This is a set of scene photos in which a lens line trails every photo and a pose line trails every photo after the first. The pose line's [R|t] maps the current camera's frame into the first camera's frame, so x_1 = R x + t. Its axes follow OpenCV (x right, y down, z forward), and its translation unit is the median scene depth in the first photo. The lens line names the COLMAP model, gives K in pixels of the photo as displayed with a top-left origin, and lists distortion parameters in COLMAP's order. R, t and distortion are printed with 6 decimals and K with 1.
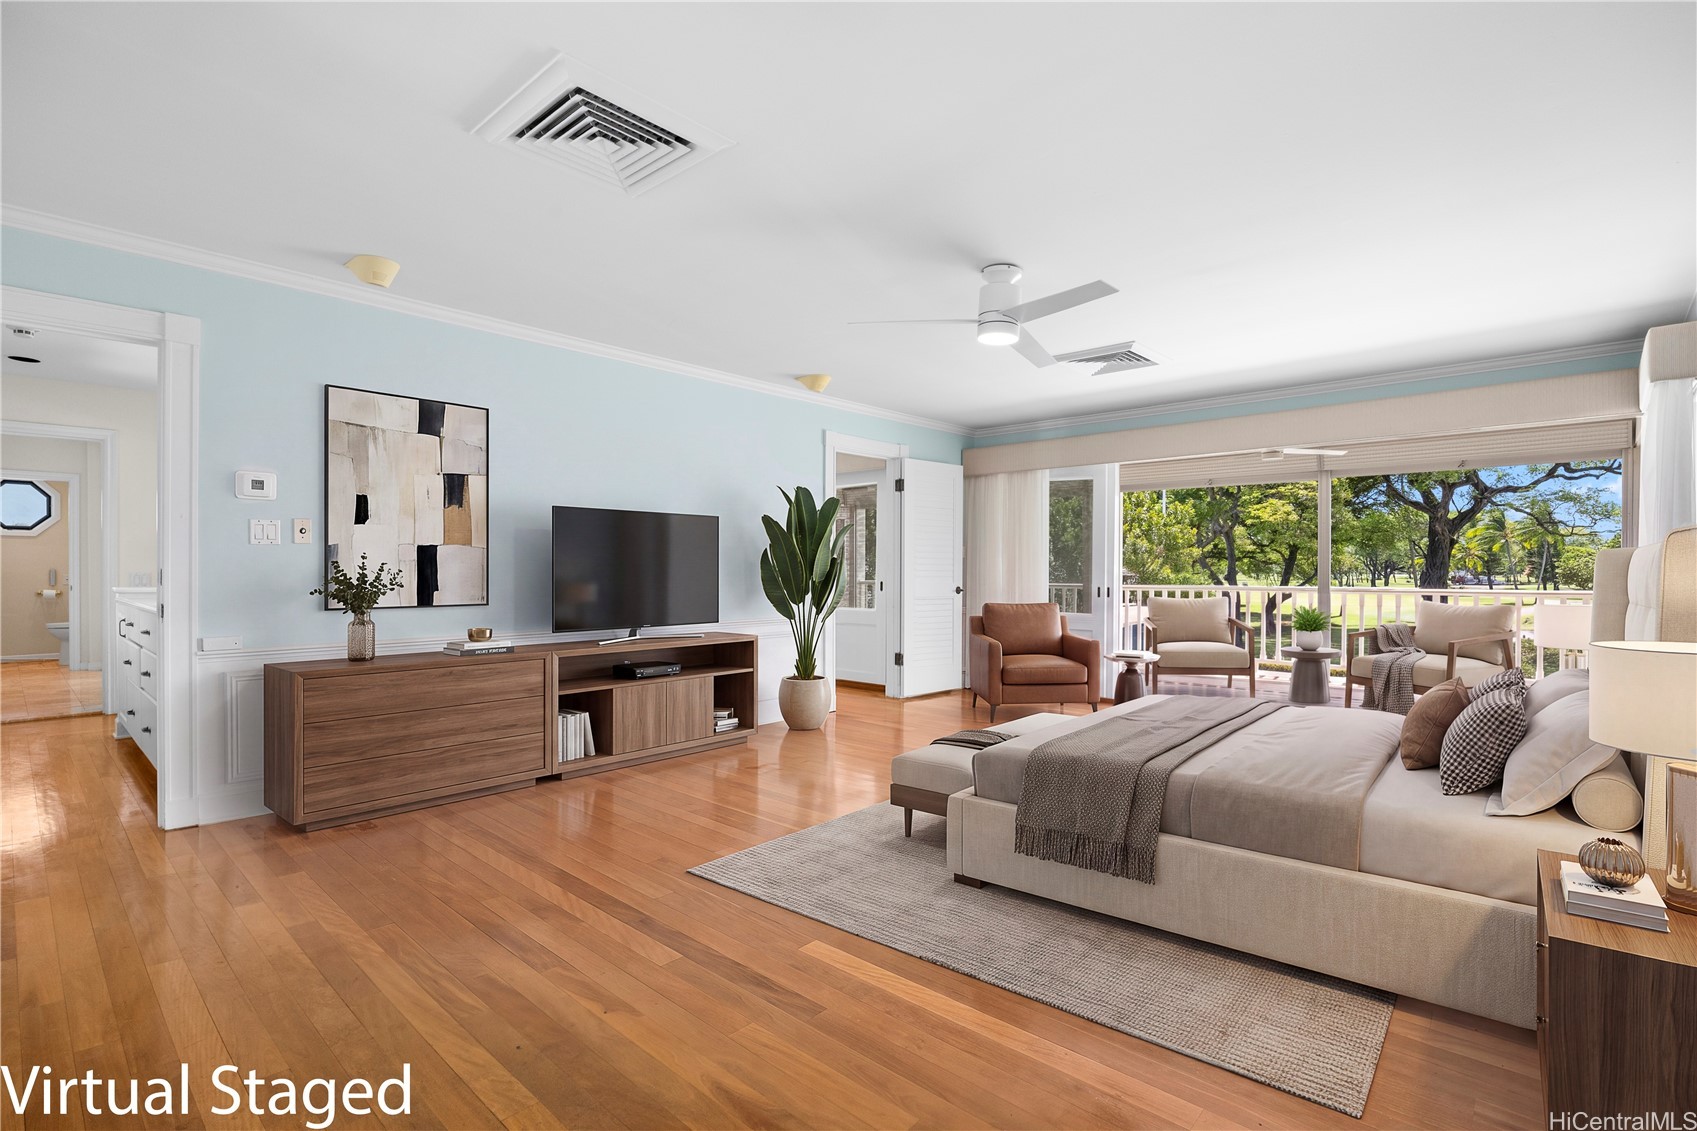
lens RADIAL K [[796.7, 0, 852.3], [0, 796.7, 566.8], [0, 0, 1]] dist [-0.001568, 0.000062]
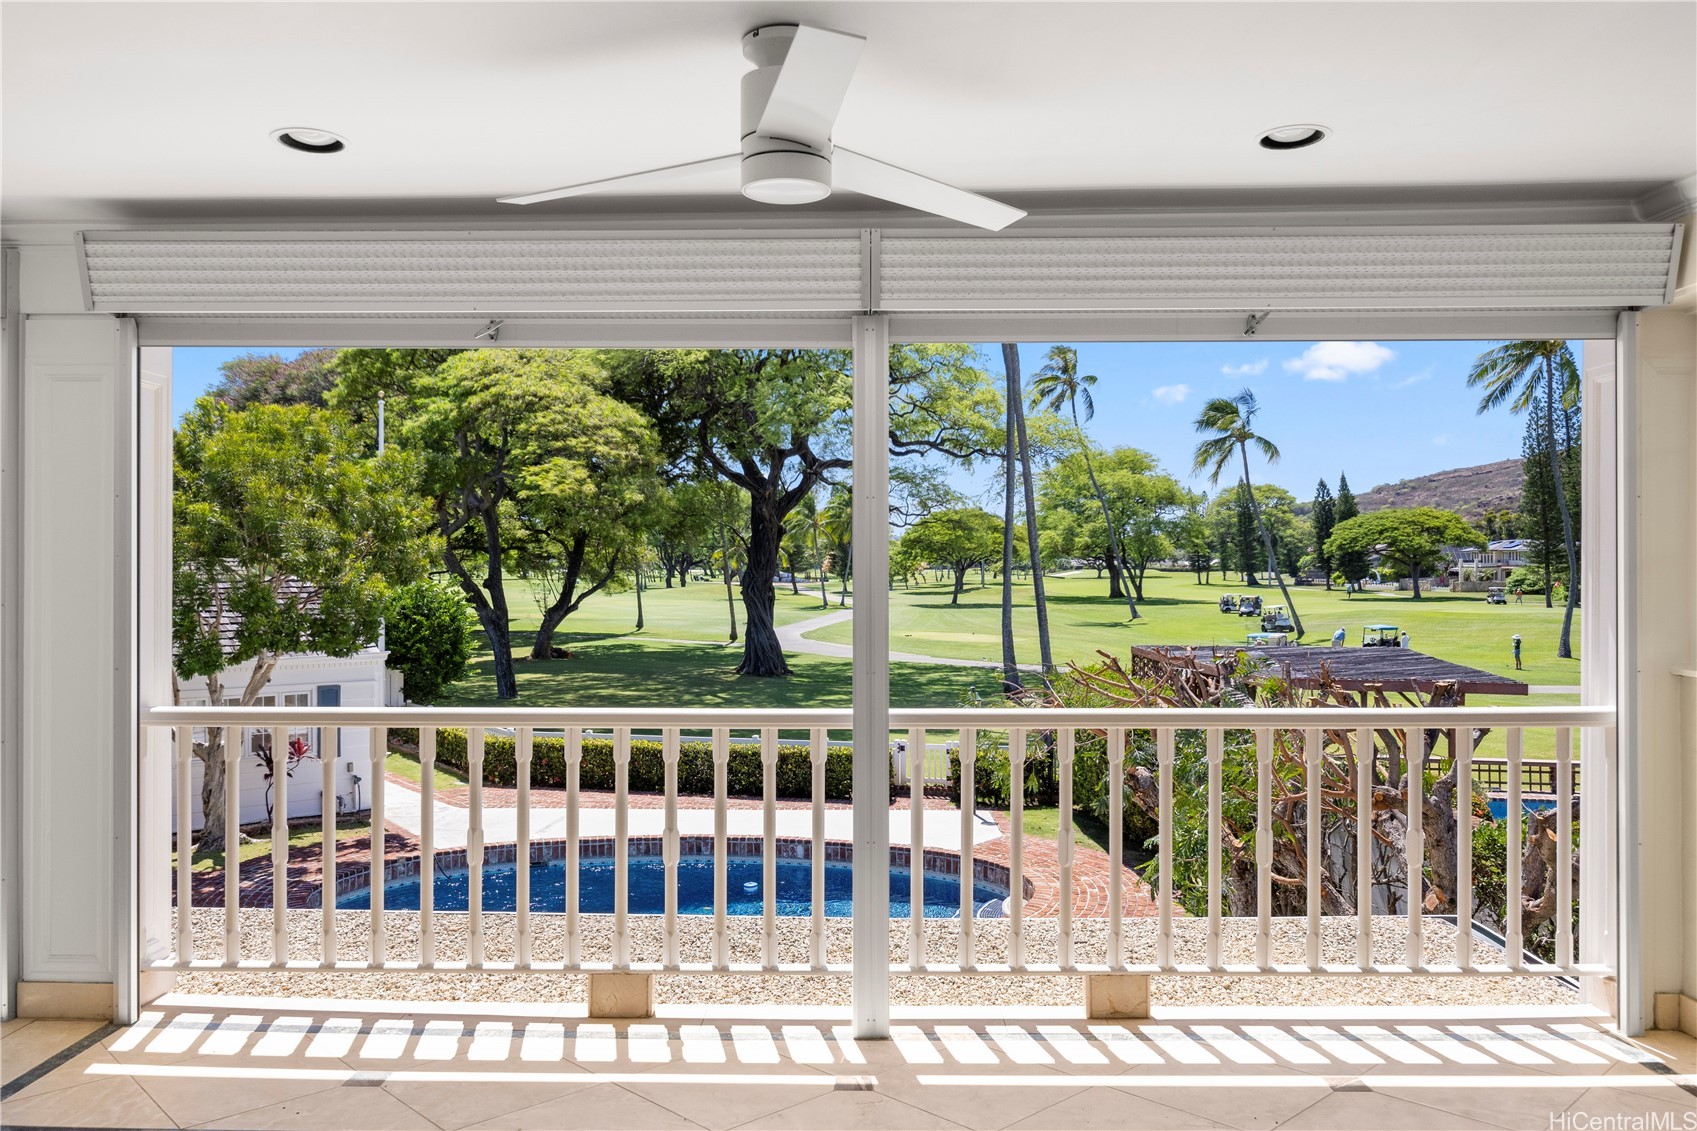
lens RADIAL K [[1227.6, 0, 868.9], [0, 1227.6, 592.5], [0, 0, 1]] dist [-0.023978, -0.001044]
pose [[0.736379, -0.016864, 0.676359, 0.052337], [-0.001028, 0.999660, 0.026045, -0.004668], [-0.676568, -0.019874, 0.736112, 0.115523]]
